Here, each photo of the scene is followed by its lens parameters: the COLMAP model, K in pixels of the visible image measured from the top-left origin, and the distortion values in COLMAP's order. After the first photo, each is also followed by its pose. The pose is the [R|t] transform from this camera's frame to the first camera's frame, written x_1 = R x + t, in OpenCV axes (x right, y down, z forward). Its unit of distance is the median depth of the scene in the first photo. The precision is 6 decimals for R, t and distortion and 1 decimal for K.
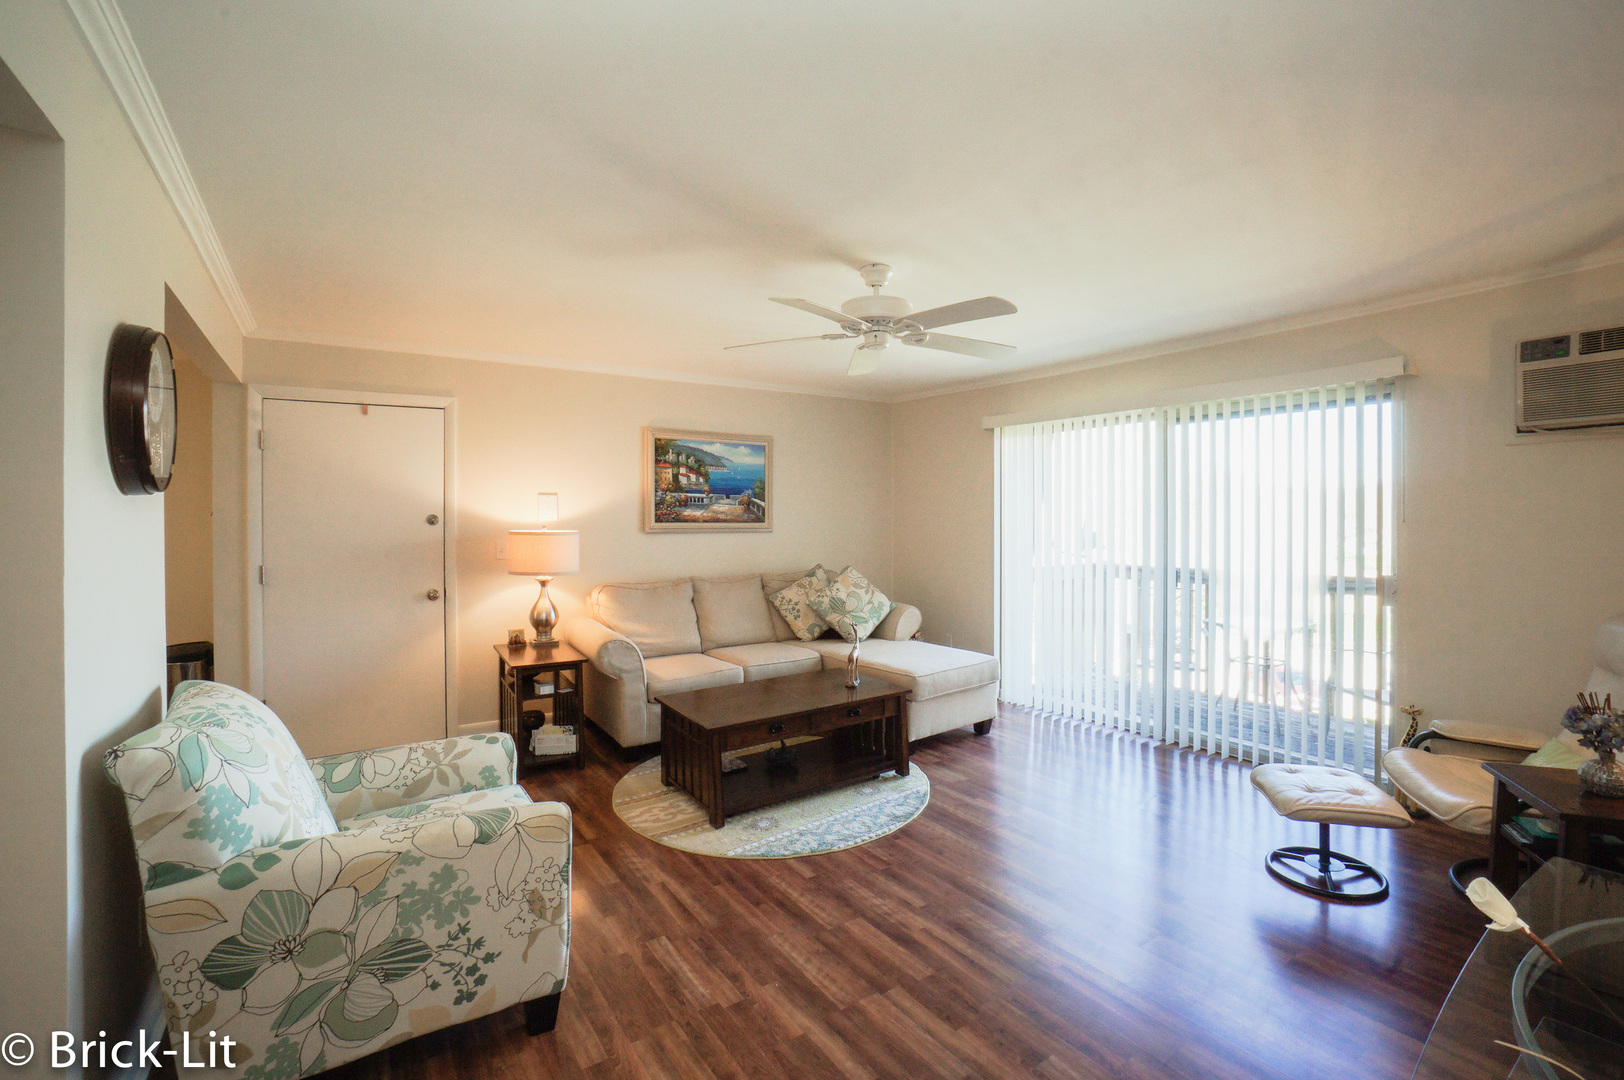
lens RADIAL K [[717.0, 0, 818.3], [0, 717.0, 521.4], [0, 0, 1]] dist [-0.059398, 0.018875]
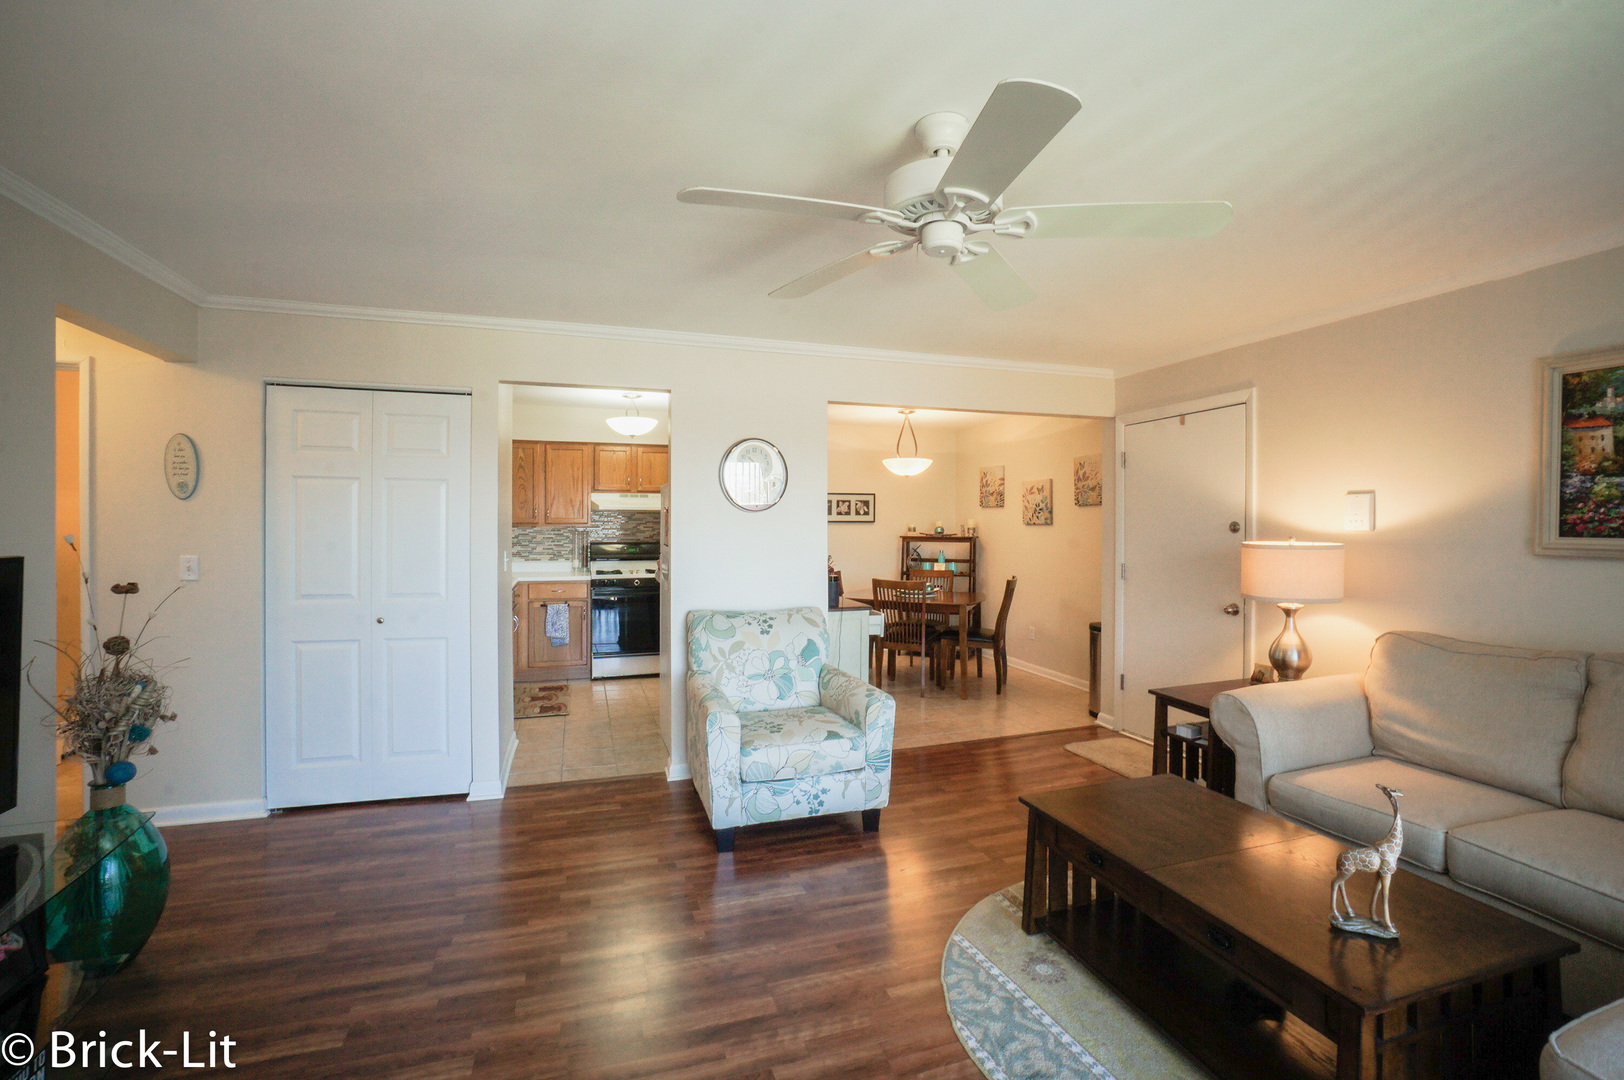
lens RADIAL K [[717.0, 0, 818.3], [0, 717.0, 521.4], [0, 0, 1]] dist [-0.059398, 0.018875]
pose [[-0.281898, 0.002383, -0.959442, 0.503165], [-0.005922, 0.999974, 0.004223, -0.010491], [0.959426, 0.006872, -0.281876, 0.769830]]
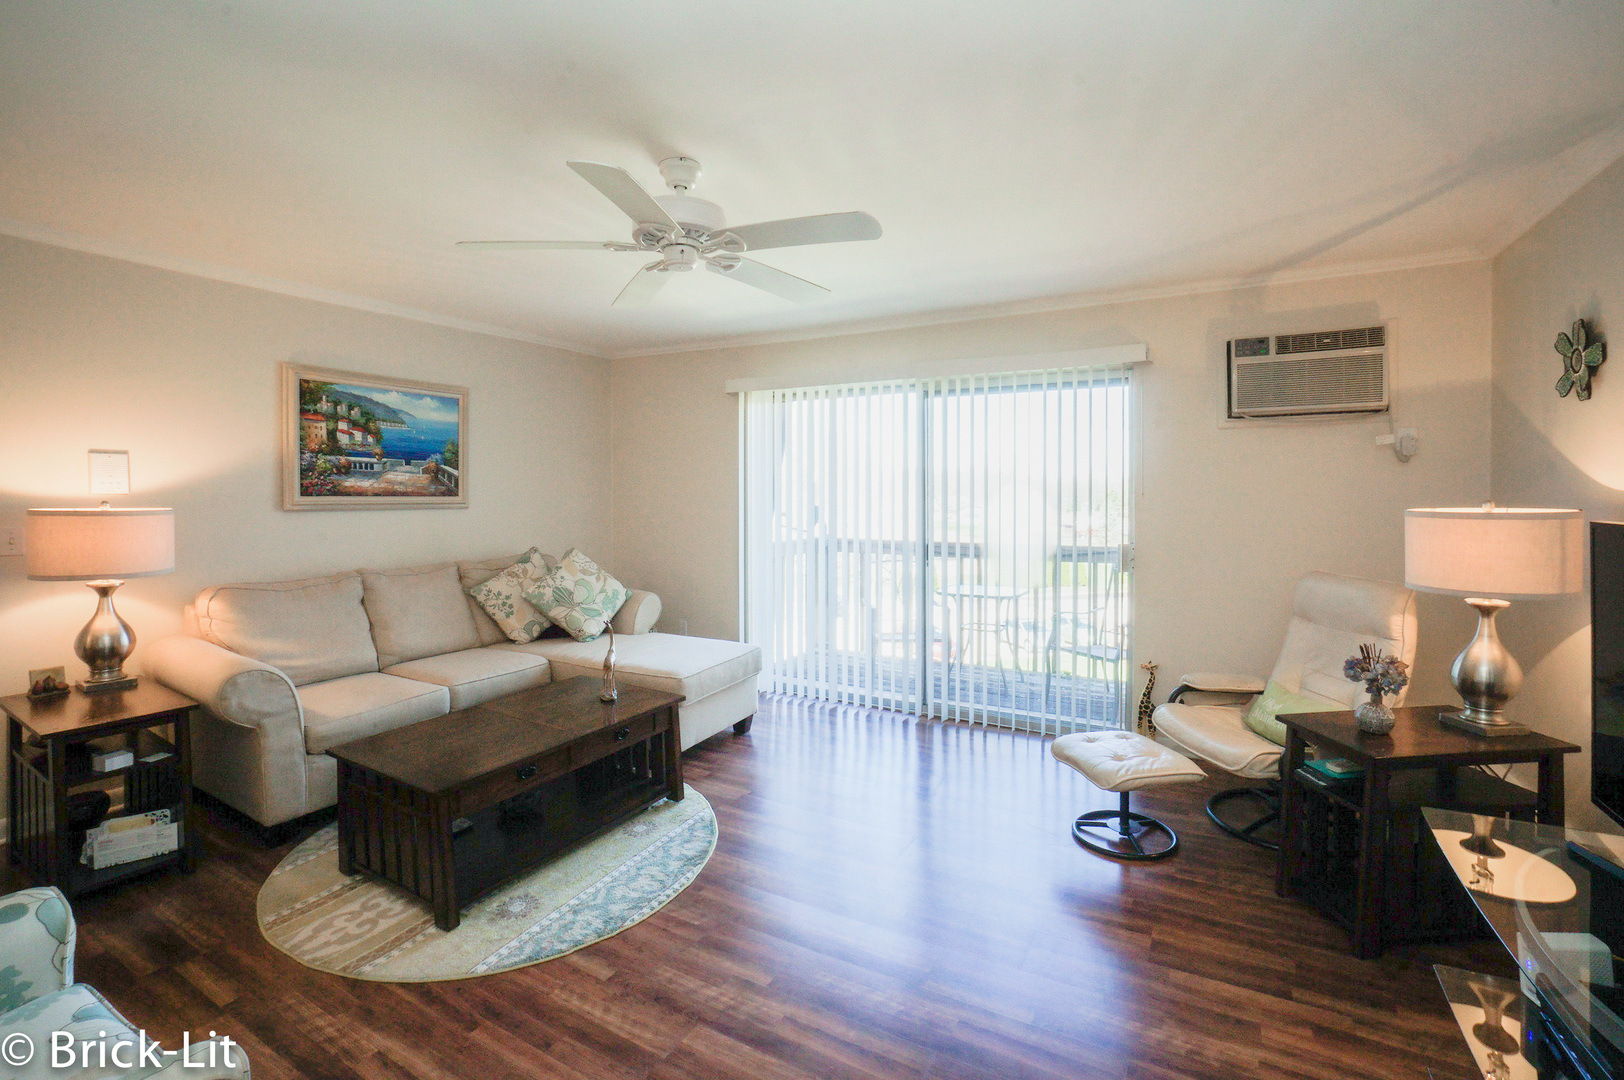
lens RADIAL K [[717.0, 0, 811.1], [0, 717.0, 504.7], [0, 0, 1]] dist [-0.064239, 0.023315]
pose [[0.897616, -0.004905, 0.440751, -0.094240], [-0.000001, 0.999938, 0.011129, 0.002839], [-0.440778, -0.009990, 0.897561, 0.177612]]
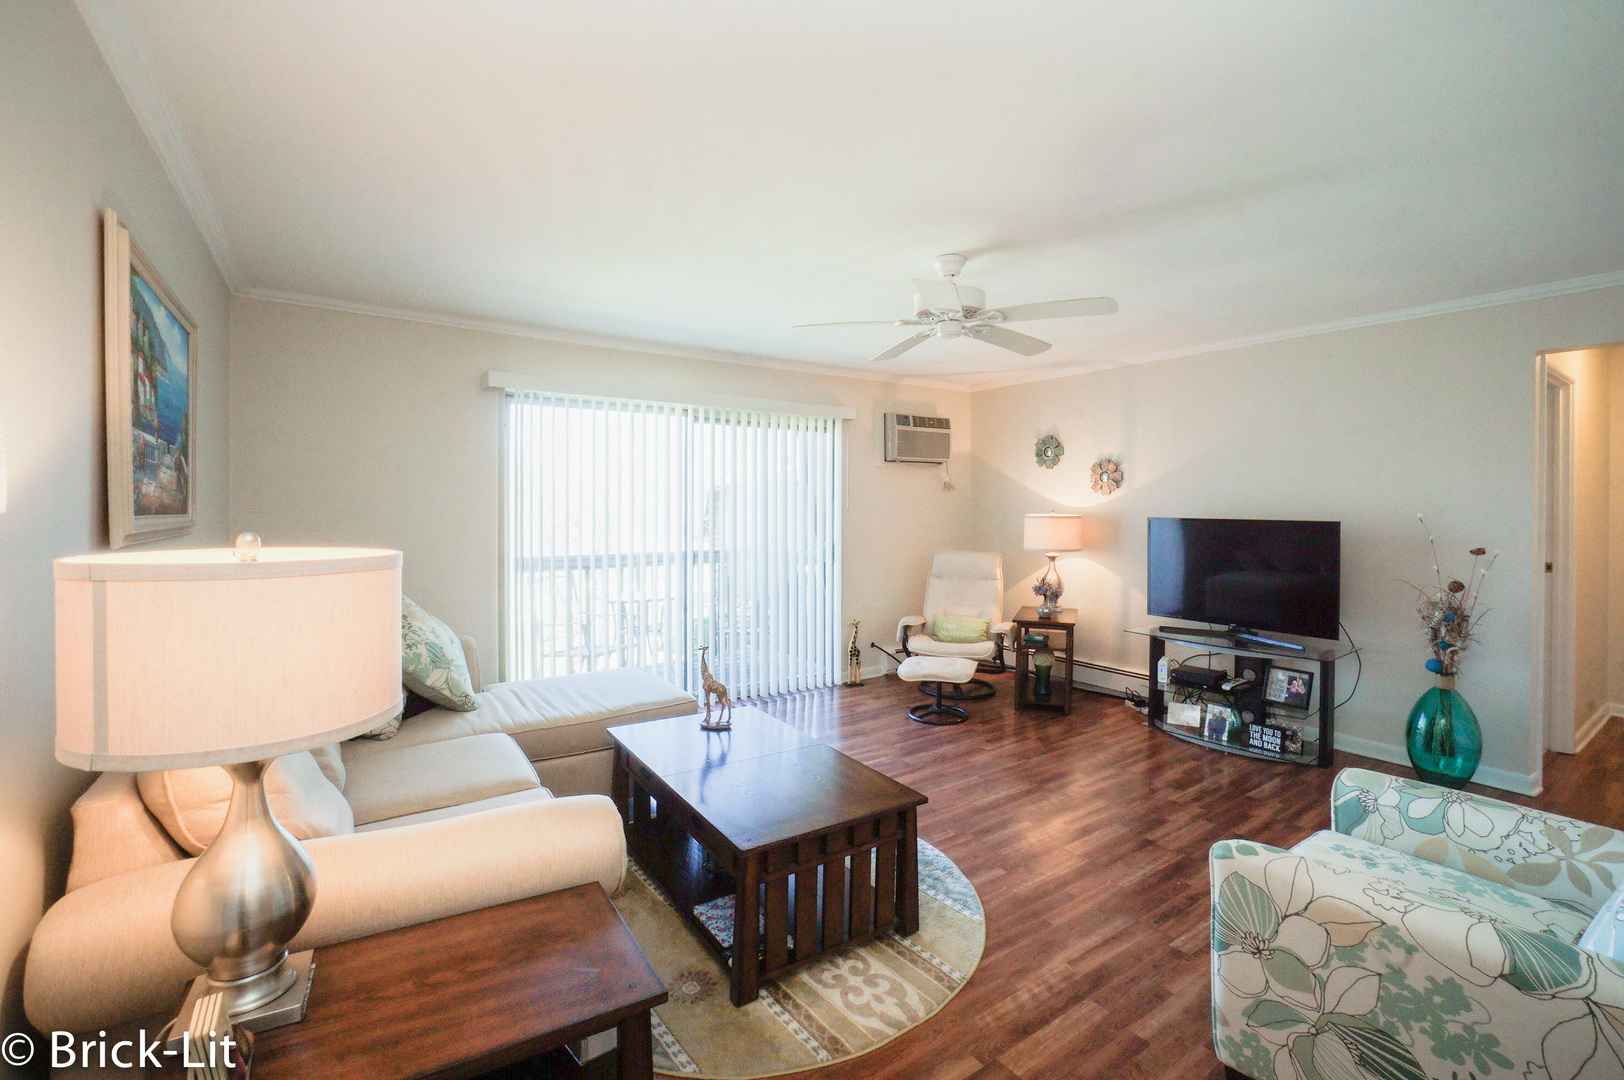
lens RADIAL K [[717.0, 0, 818.3], [0, 717.0, 521.4], [0, 0, 1]] dist [-0.059398, 0.018875]
pose [[-0.004480, -0.020423, 0.999781, -0.664274], [0.001895, 0.999789, 0.020431, -0.003582], [-0.999988, 0.001986, -0.004440, 0.852443]]
